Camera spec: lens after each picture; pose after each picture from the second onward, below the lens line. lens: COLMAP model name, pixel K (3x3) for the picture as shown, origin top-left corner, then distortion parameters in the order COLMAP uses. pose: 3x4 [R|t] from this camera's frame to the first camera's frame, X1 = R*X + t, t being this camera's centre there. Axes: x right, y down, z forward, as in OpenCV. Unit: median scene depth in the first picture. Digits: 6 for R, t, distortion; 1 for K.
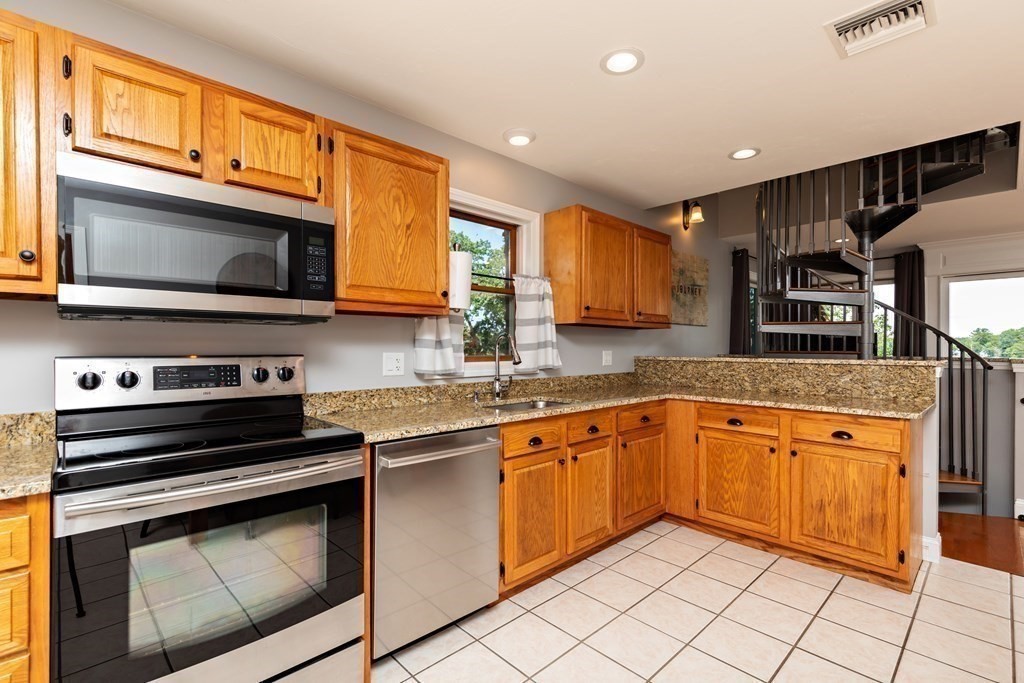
lens RADIAL K [[470.4, 0, 517.9], [0, 470.4, 347.2], [0, 0, 1]] dist [0.000928, -0.000208]
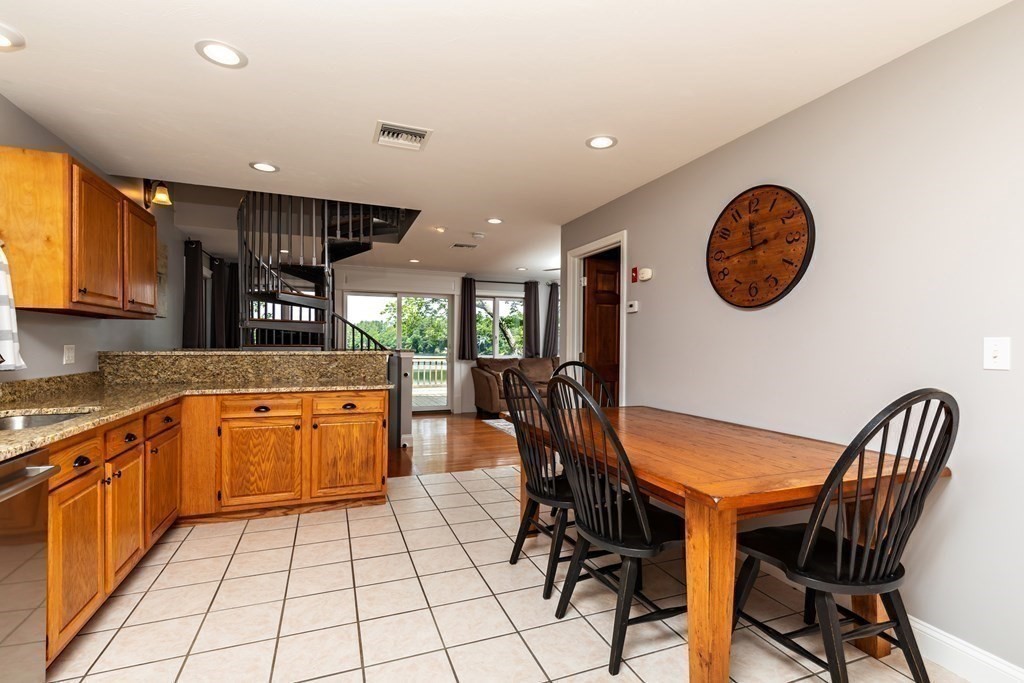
lens RADIAL K [[462.0, 0, 518.3], [0, 462.0, 346.8], [0, 0, 1]] dist [-0.000009, 0.000279]
pose [[0.374163, -0.005172, 0.927349, -0.314417], [-0.006652, 0.999944, 0.008261, -0.000460], [-0.927339, -0.009259, 0.374107, 0.033755]]
